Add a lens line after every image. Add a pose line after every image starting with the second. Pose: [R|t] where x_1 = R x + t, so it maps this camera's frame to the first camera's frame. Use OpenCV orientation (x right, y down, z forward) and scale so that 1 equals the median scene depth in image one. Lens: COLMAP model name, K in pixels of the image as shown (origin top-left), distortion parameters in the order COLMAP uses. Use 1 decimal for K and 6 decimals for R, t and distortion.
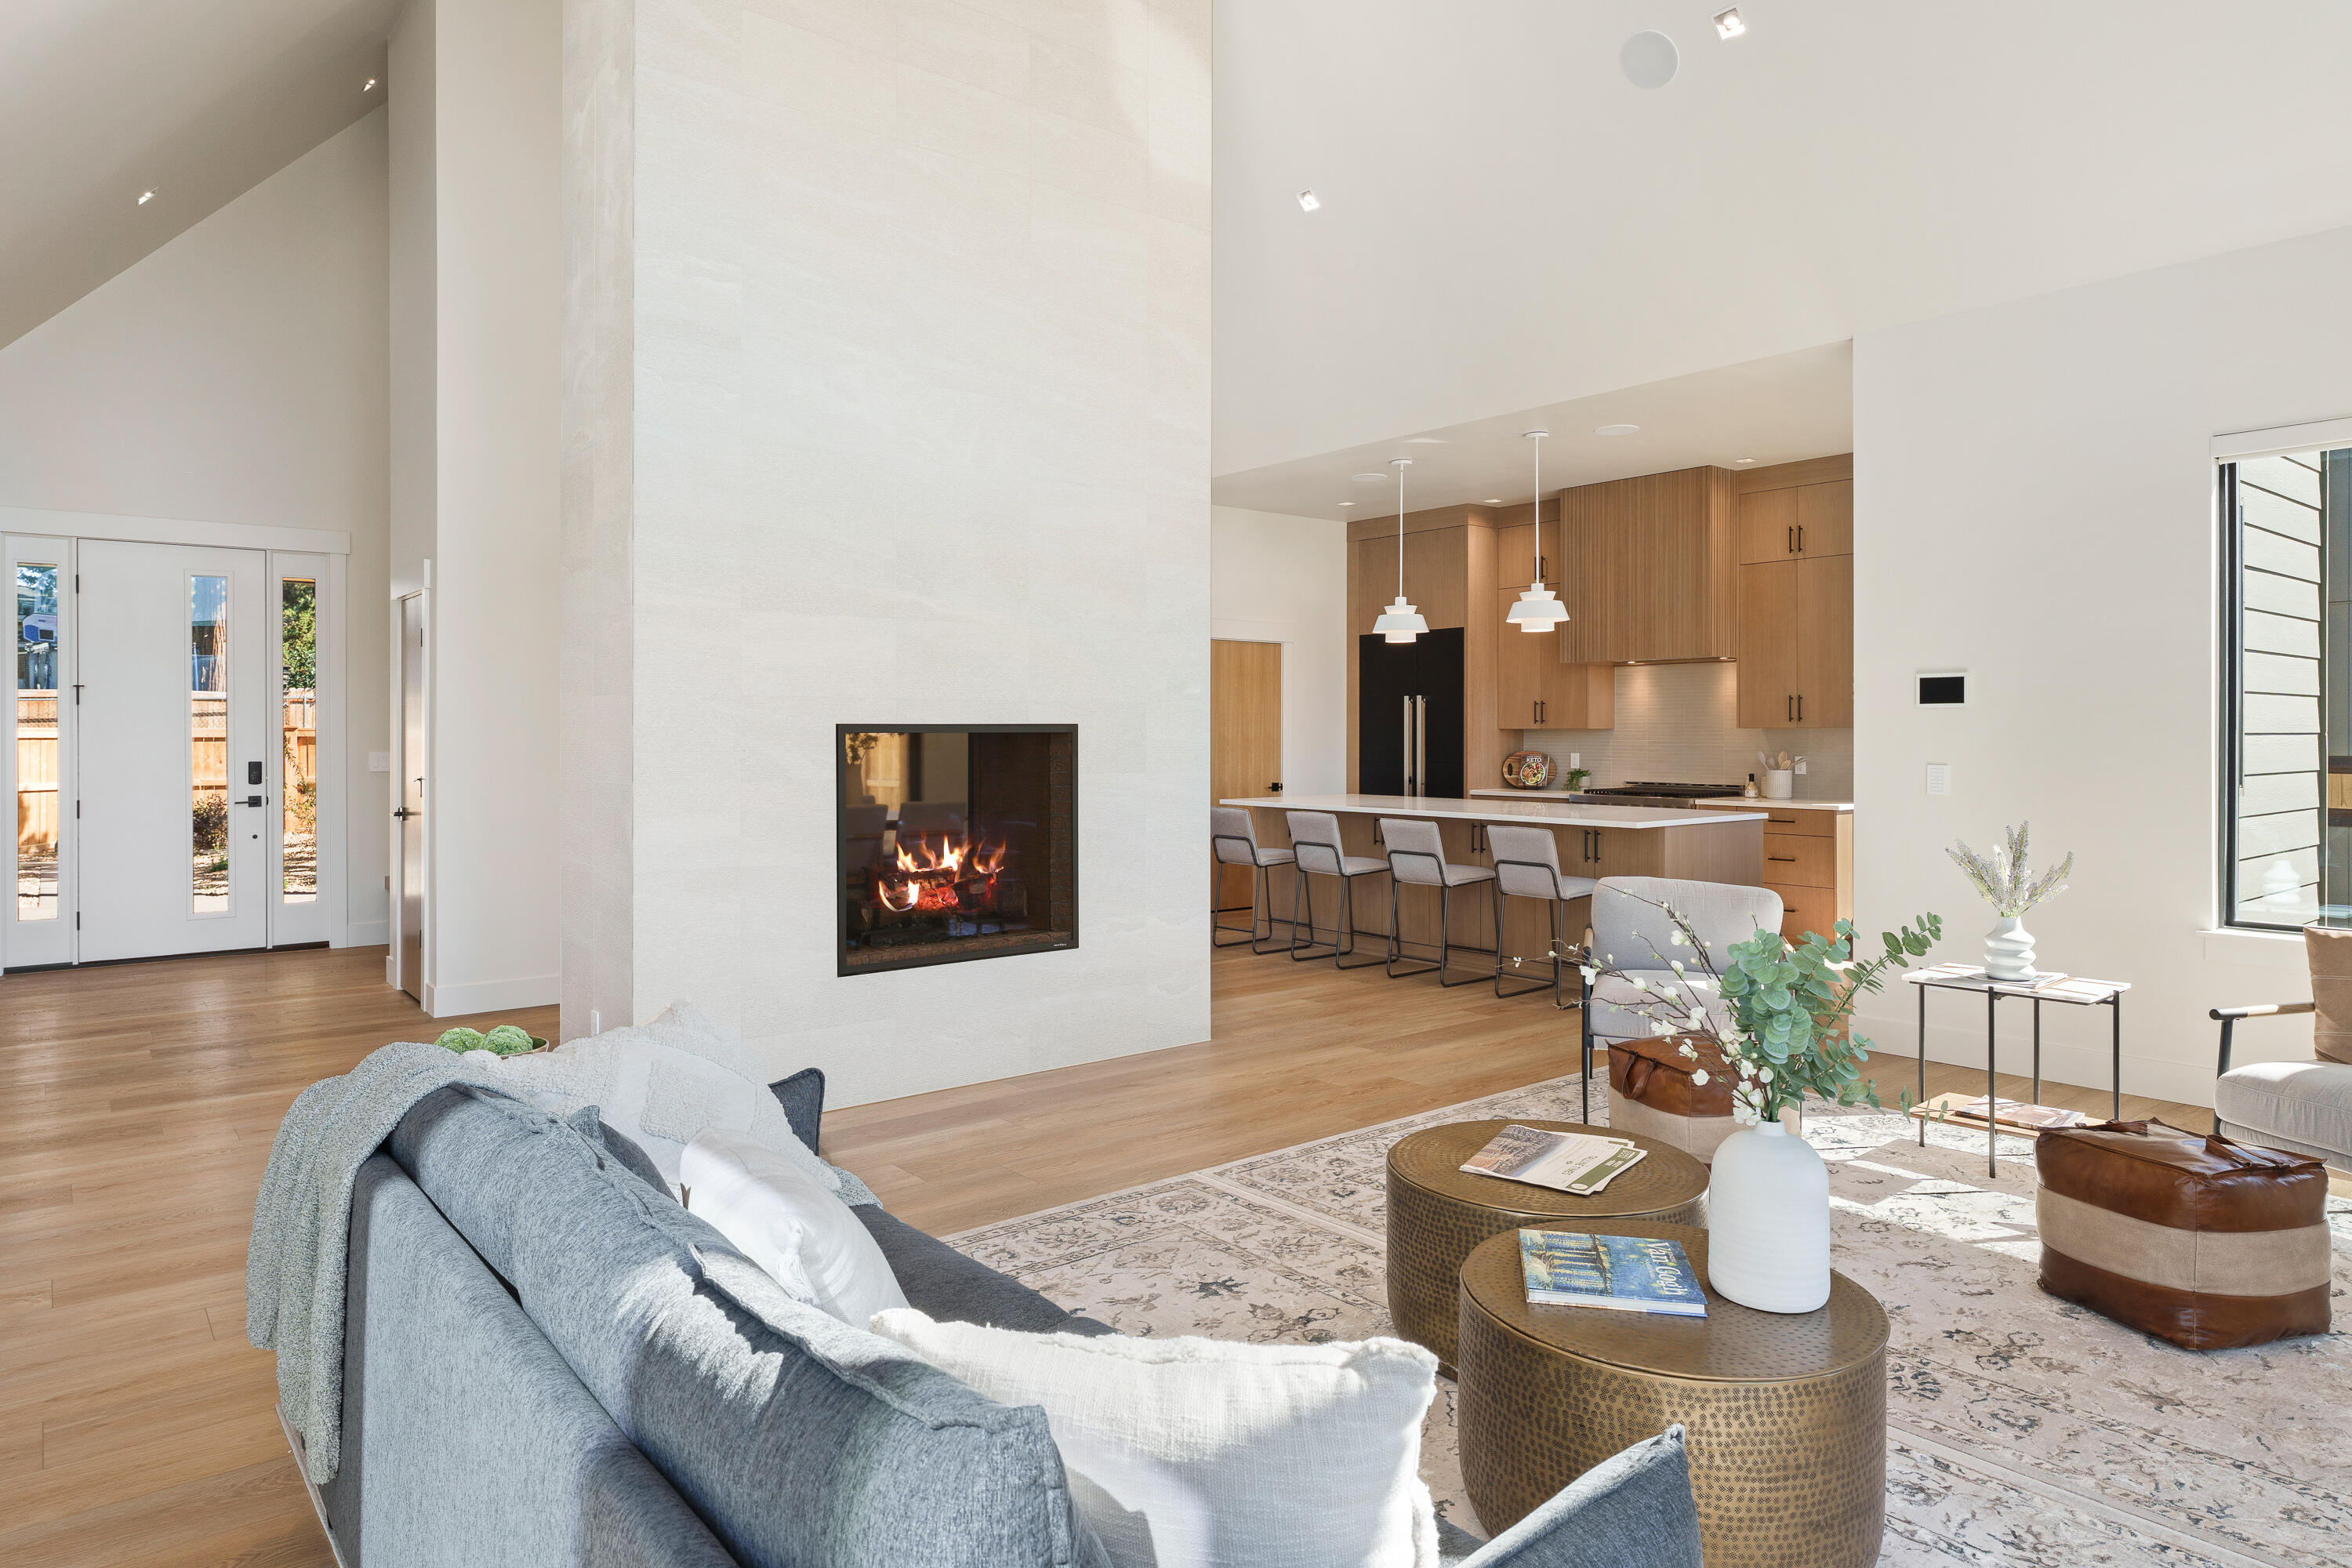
lens RADIAL K [[1395.7, 0, 1151.9], [0, 1395.7, 735.0], [0, 0, 1]] dist [-0.001921, -0.000915]
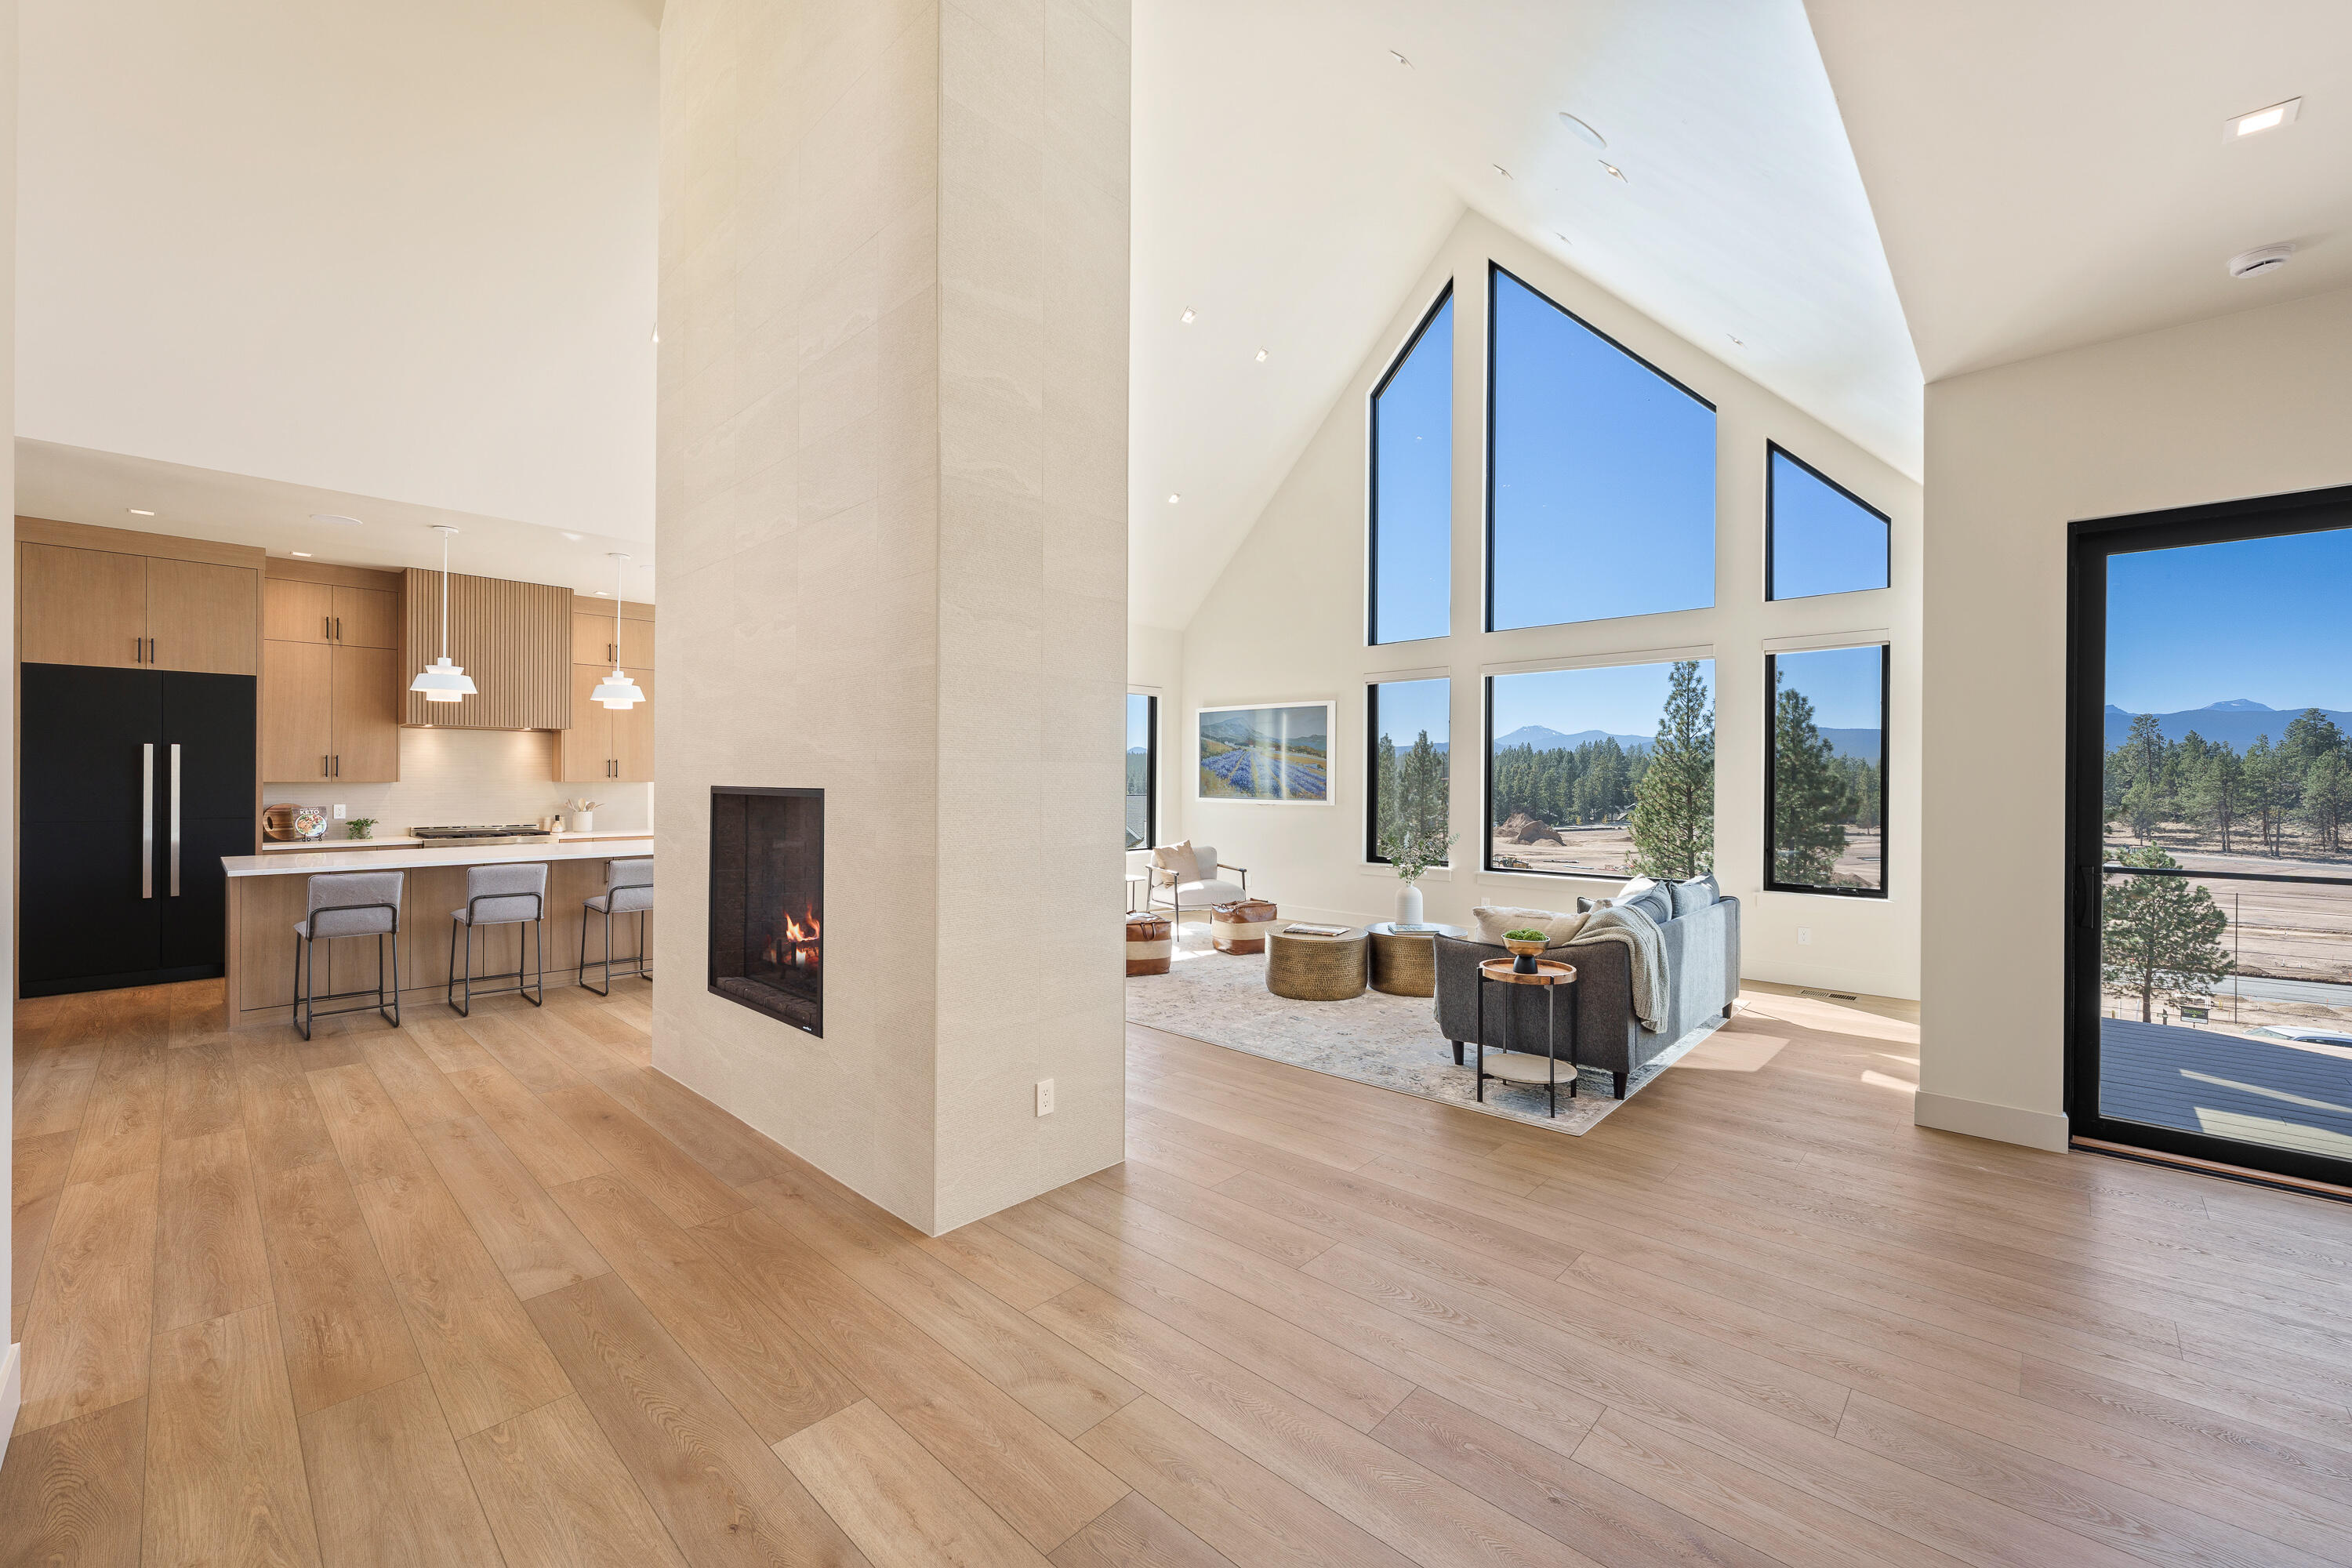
lens RADIAL K [[931.4, 0, 1168.7], [0, 931.4, 780.8], [0, 0, 1]] dist [0.000712, 0.000158]
pose [[-0.138107, -0.001592, 0.990416, -0.559170], [-0.001898, 0.999997, 0.001343, -0.008231], [-0.990416, -0.001694, -0.138110, 0.530587]]
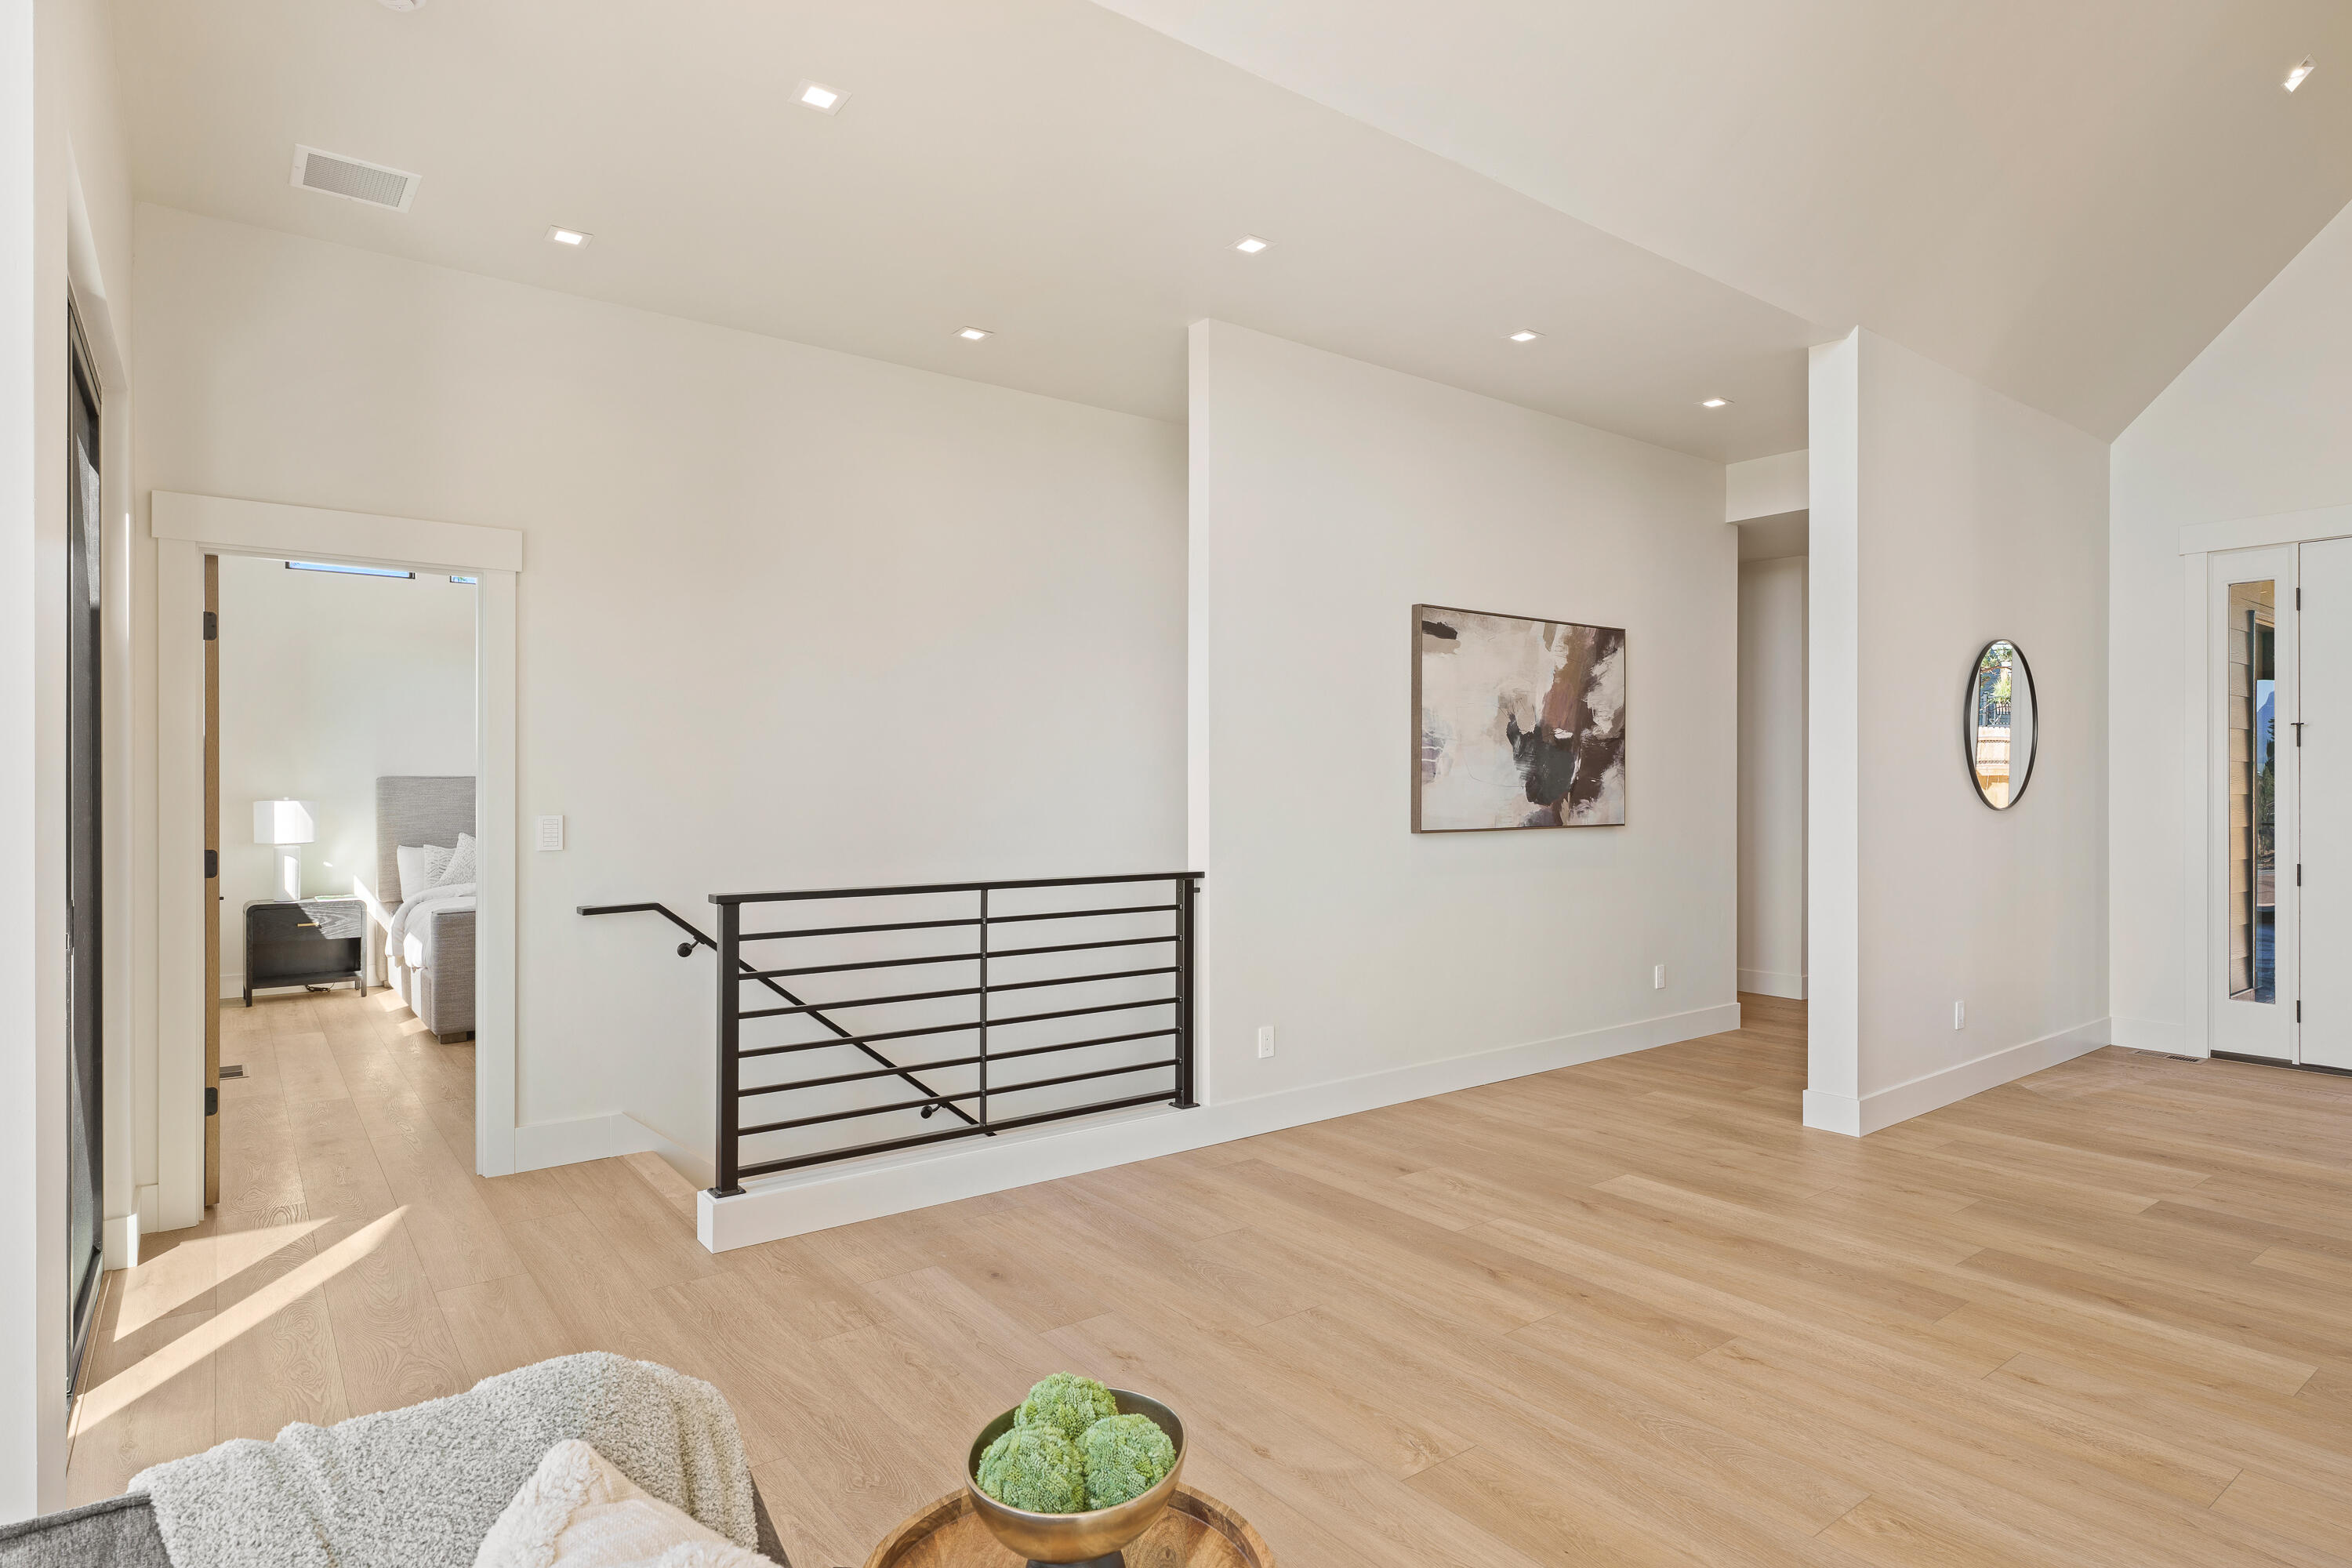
lens RADIAL K [[1251.2, 0, 1176.0], [0, 1251.2, 784.0], [0, 0, 1]] dist [0.010566, 0.000305]
pose [[-0.024839, 0.006525, -0.999670, -0.014694], [-0.002634, 0.999975, 0.006592, -0.002646], [0.999688, 0.002796, -0.024821, 0.313411]]
